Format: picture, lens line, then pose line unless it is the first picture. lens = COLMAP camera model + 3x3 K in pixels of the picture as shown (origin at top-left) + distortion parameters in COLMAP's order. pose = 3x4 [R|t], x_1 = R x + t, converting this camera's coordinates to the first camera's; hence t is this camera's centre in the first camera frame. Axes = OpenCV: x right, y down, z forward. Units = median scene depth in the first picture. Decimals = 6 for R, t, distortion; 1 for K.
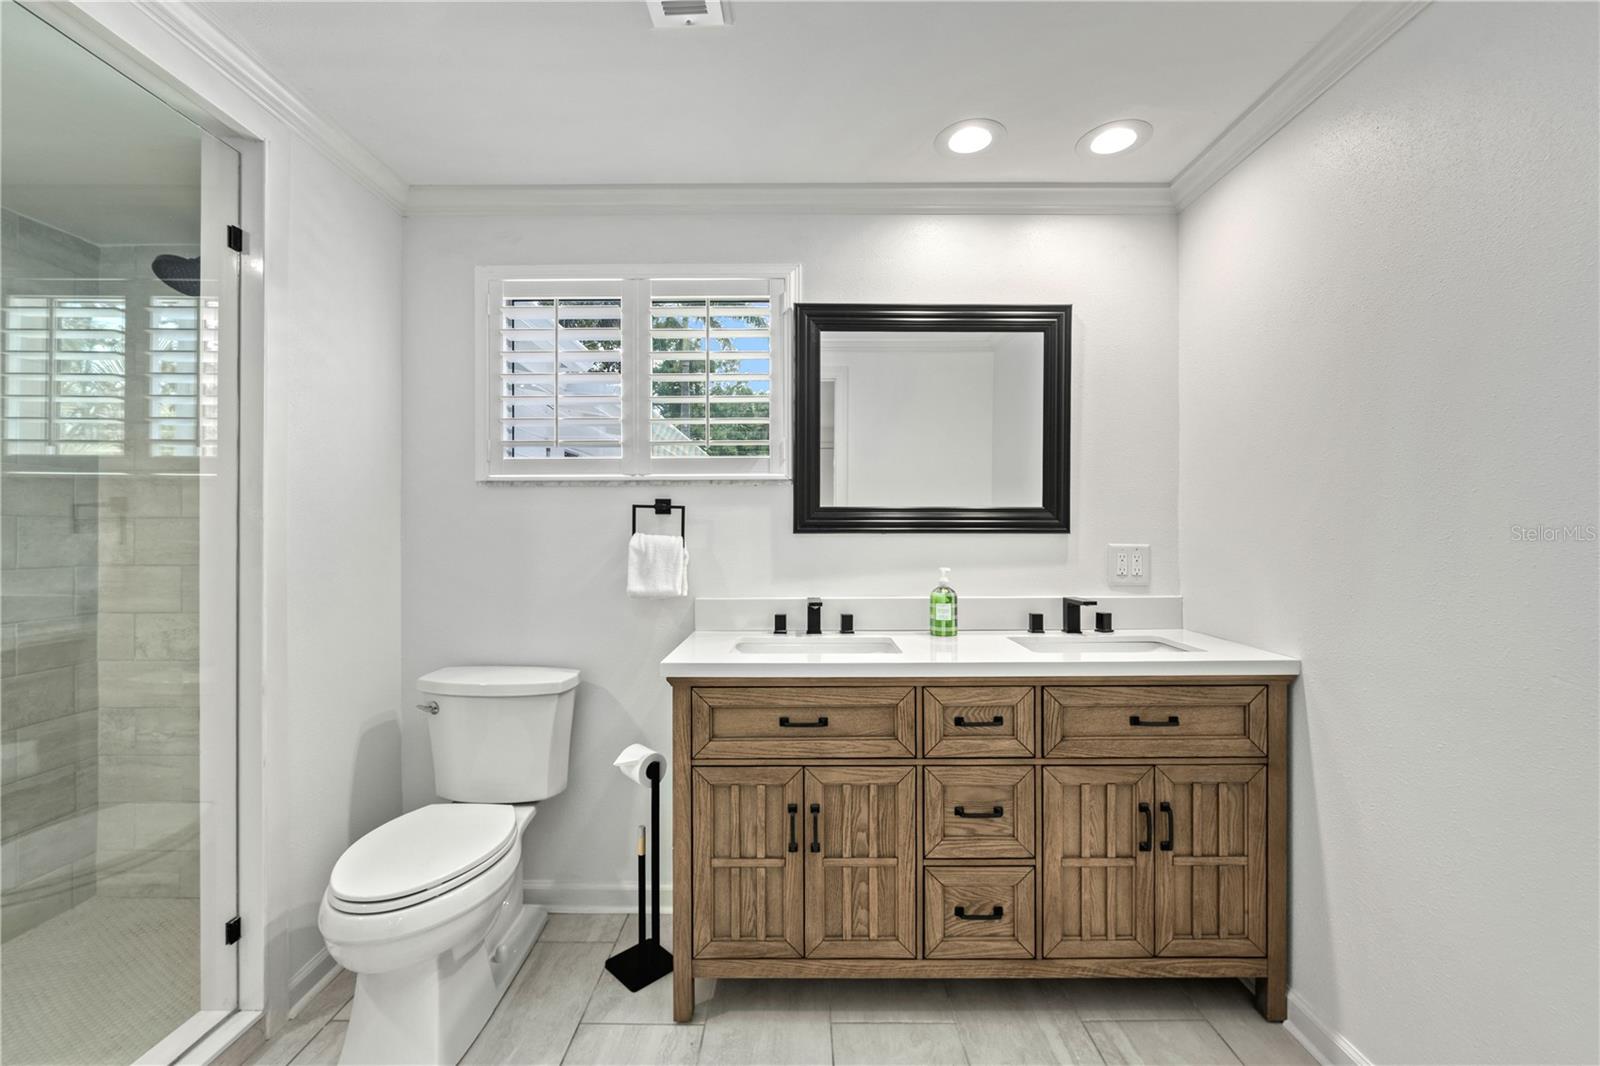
lens RADIAL K [[644.2, 0, 798.0], [0, 644.2, 527.5], [0, 0, 1]] dist [-0.001512, -0.000053]
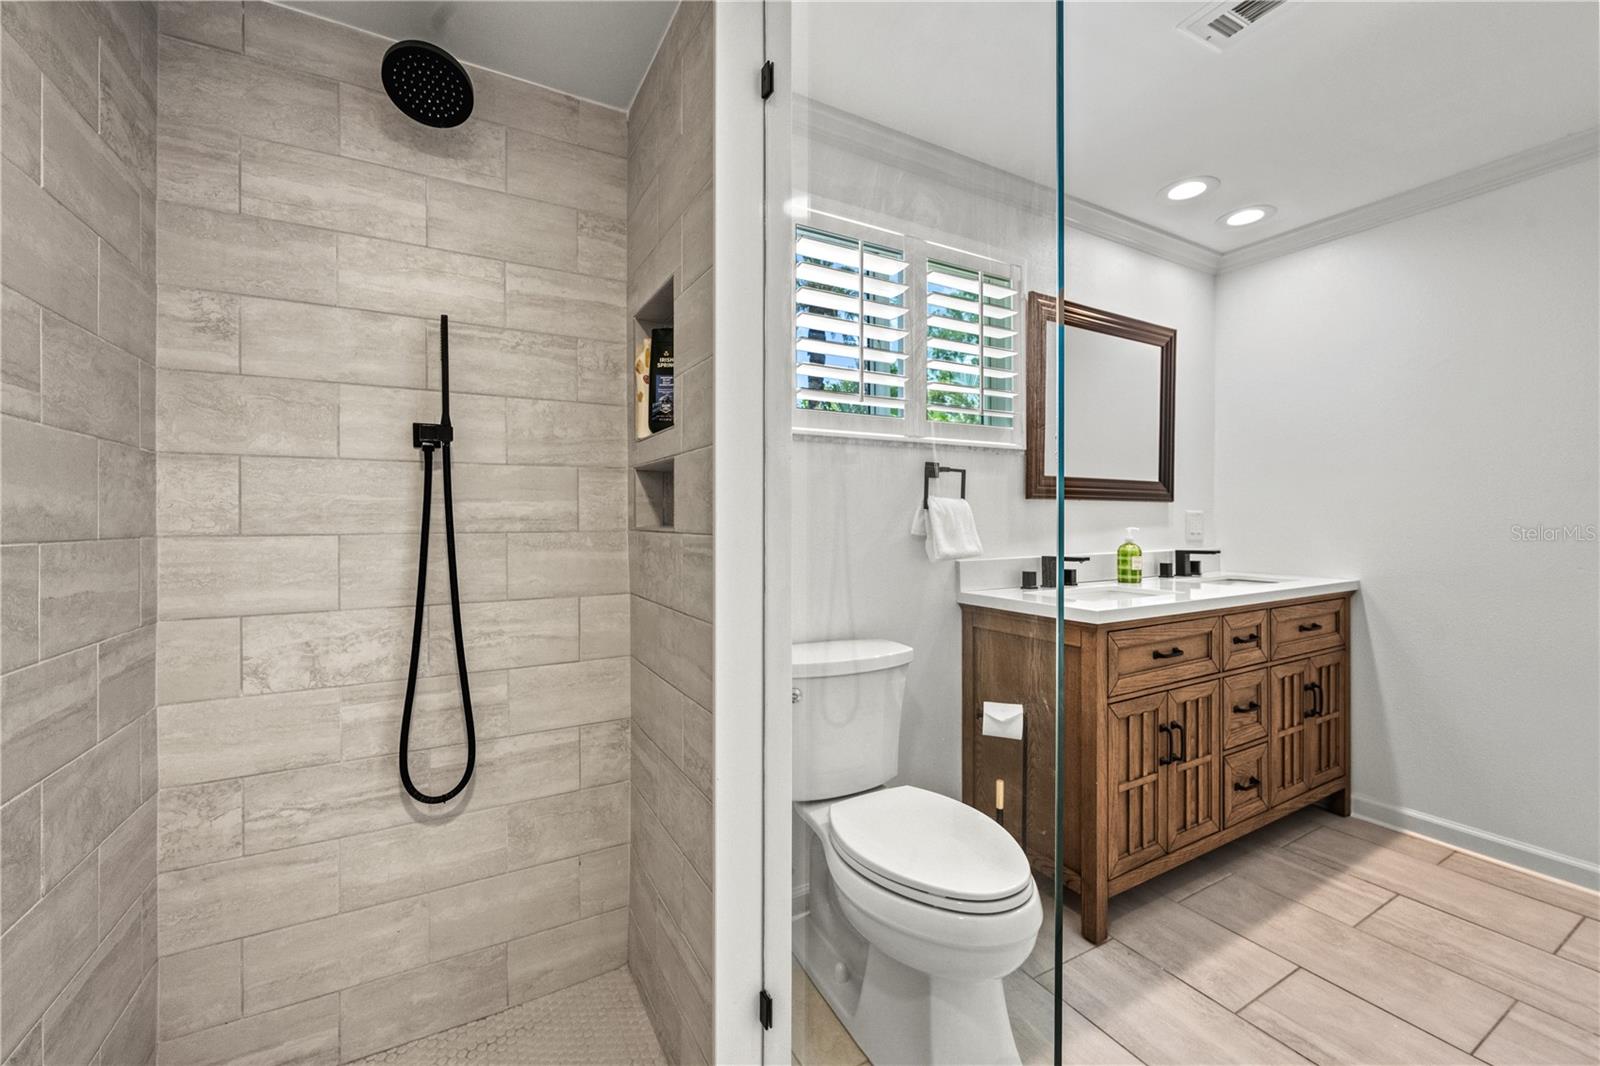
lens RADIAL K [[630.5, 0, 795.0], [0, 630.5, 516.0], [0, 0, 1]] dist [-0.000468, 0.000049]
pose [[0.872049, 0.002505, 0.489412, -0.922522], [-0.002308, 0.999997, -0.001007, 0.042556], [-0.489413, -0.000251, 0.872052, 0.261105]]
